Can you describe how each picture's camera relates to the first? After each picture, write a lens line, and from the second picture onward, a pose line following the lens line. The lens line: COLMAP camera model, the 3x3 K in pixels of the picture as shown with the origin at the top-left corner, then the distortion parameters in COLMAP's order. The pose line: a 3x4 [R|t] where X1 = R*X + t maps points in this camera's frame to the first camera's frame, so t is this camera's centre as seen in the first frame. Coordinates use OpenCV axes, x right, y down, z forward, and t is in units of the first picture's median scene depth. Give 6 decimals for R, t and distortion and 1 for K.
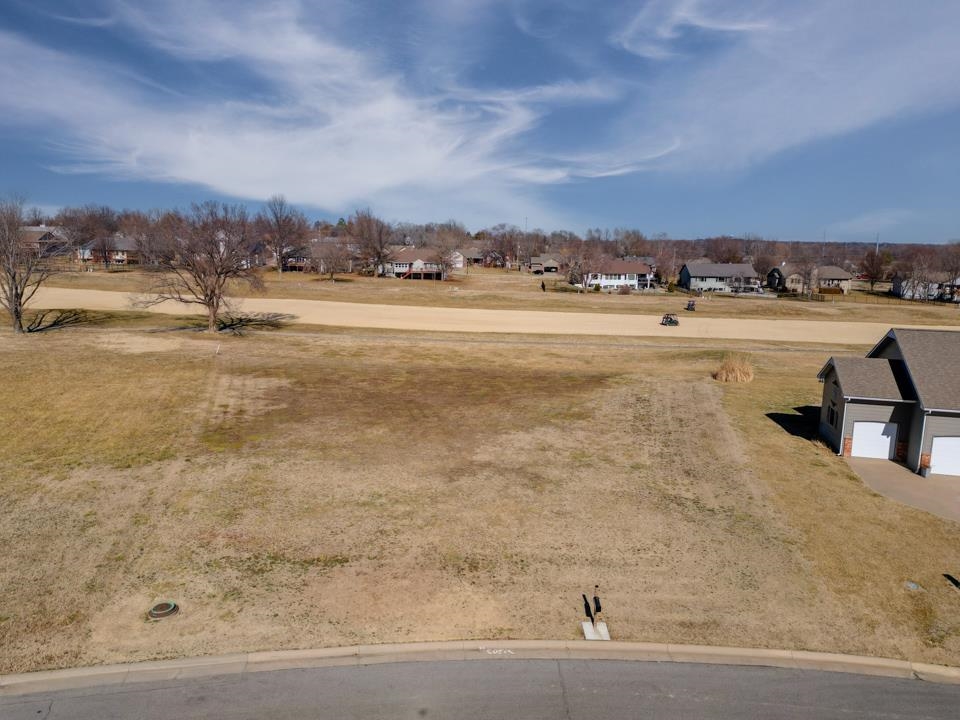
lens RADIAL K [[668.8, 0, 482.0], [0, 668.8, 364.7], [0, 0, 1]] dist [0.084155, -0.082554]
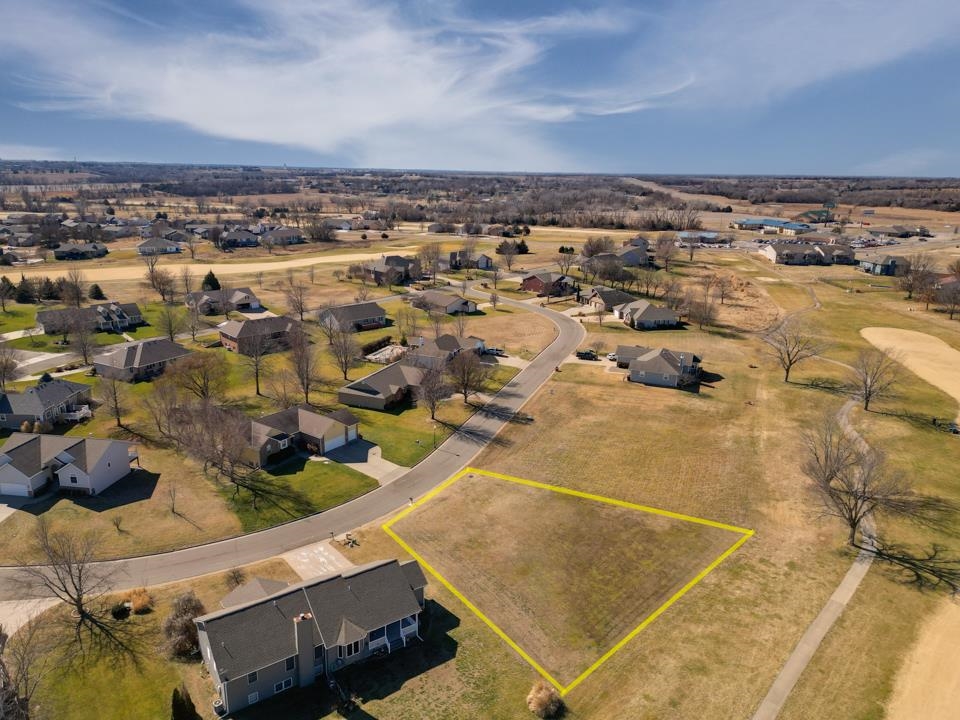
lens RADIAL K [[668.8, 0, 483.7], [0, 668.8, 359.2], [0, 0, 1]] dist [0.084155, -0.082554]
pose [[-0.661940, 0.174925, -0.728860, 1.821032], [-0.164883, 0.914589, 0.369244, -1.416177], [0.731197, 0.364594, -0.576561, 2.156500]]
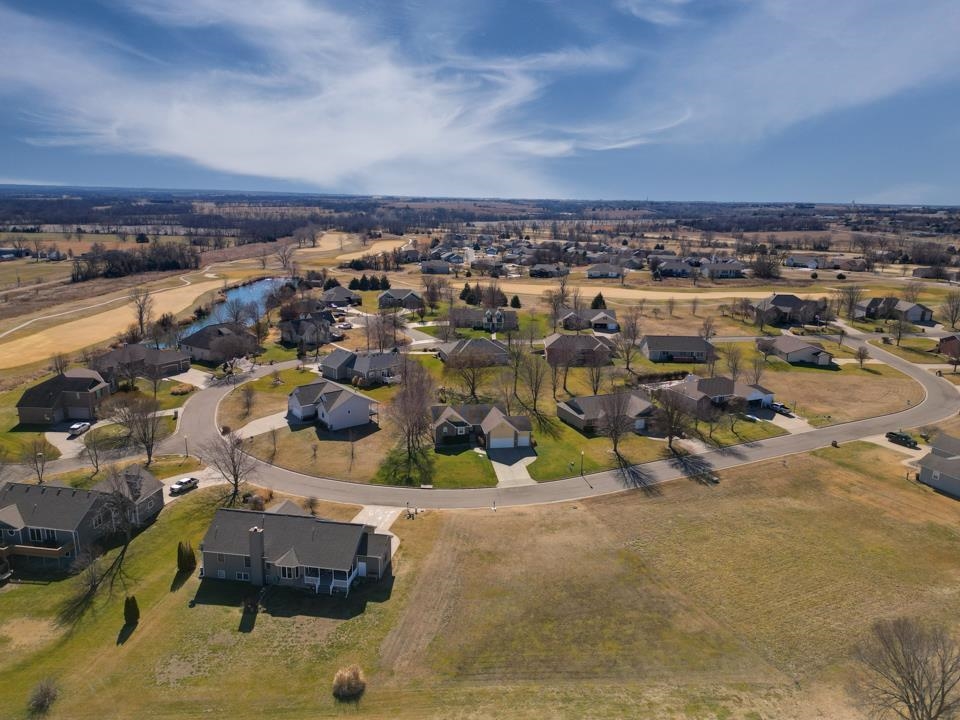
lens RADIAL K [[668.8, 0, 479.2], [0, 668.8, 355.2], [0, 0, 1]] dist [0.084155, -0.082554]
pose [[-0.996907, -0.019589, -0.076114, 0.389957], [-0.048552, 0.915045, 0.400419, -1.555359], [0.061804, 0.402876, -0.913166, 2.933792]]
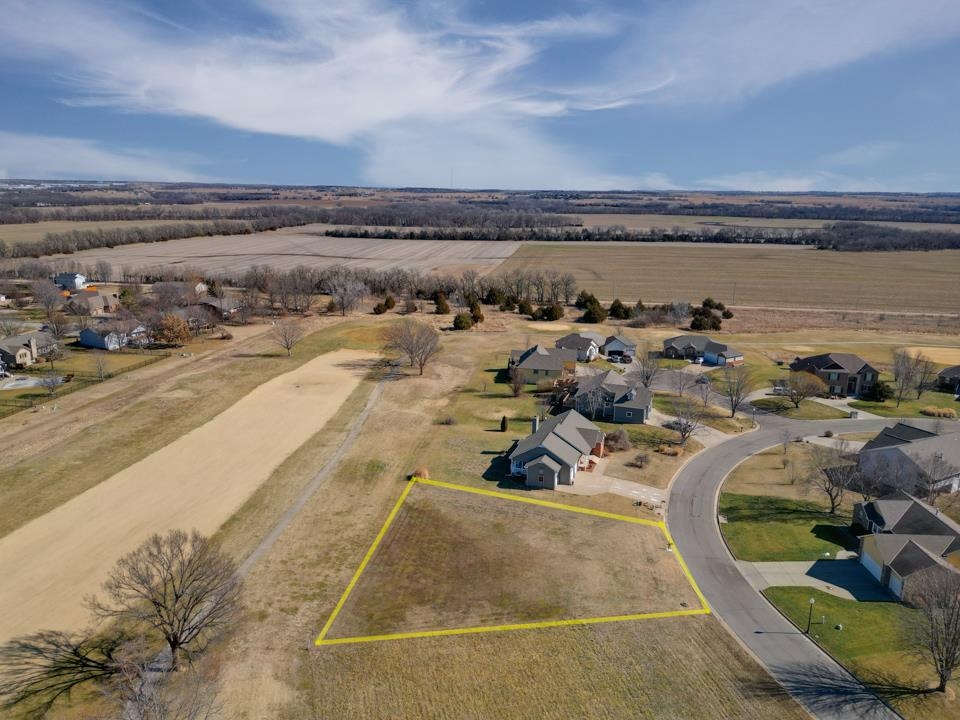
lens RADIAL K [[668.8, 0, 481.3], [0, 668.8, 362.8], [0, 0, 1]] dist [0.084155, -0.082554]
pose [[0.106266, -0.264033, 0.958642, -2.216562], [0.168912, 0.954882, 0.244274, -1.185625], [-0.979886, 0.135968, 0.146069, 0.771927]]
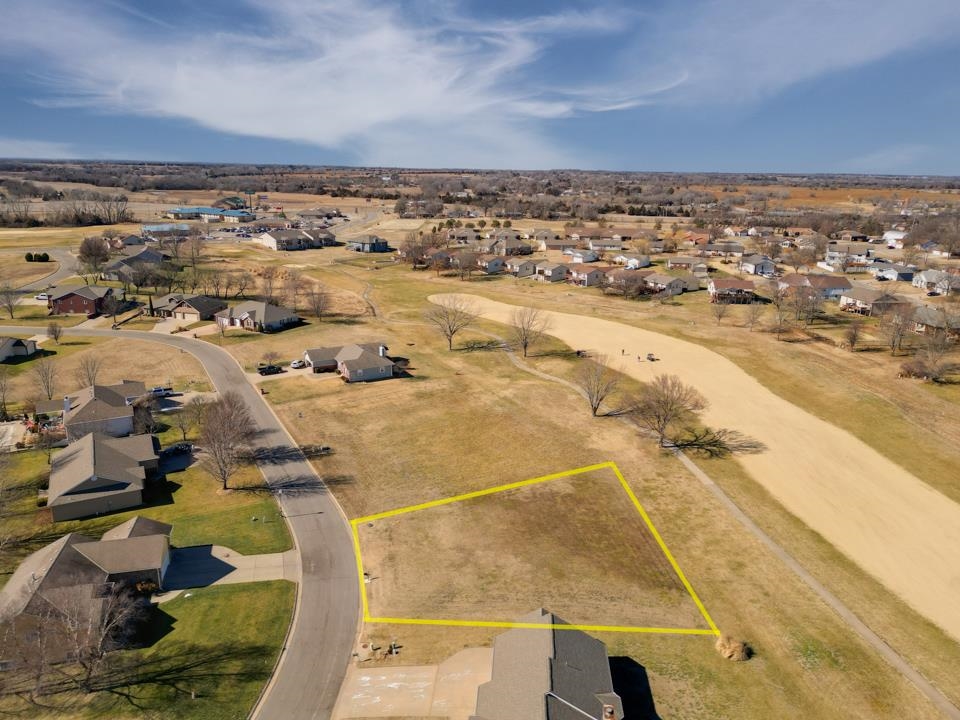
lens RADIAL K [[668.8, 0, 481.1], [0, 668.8, 358.5], [0, 0, 1]] dist [0.084155, -0.082554]
pose [[0.167361, 0.255443, -0.952228, 2.132667], [-0.193263, 0.955612, 0.222383, -1.080293], [0.966768, 0.146812, 0.209300, 0.331234]]
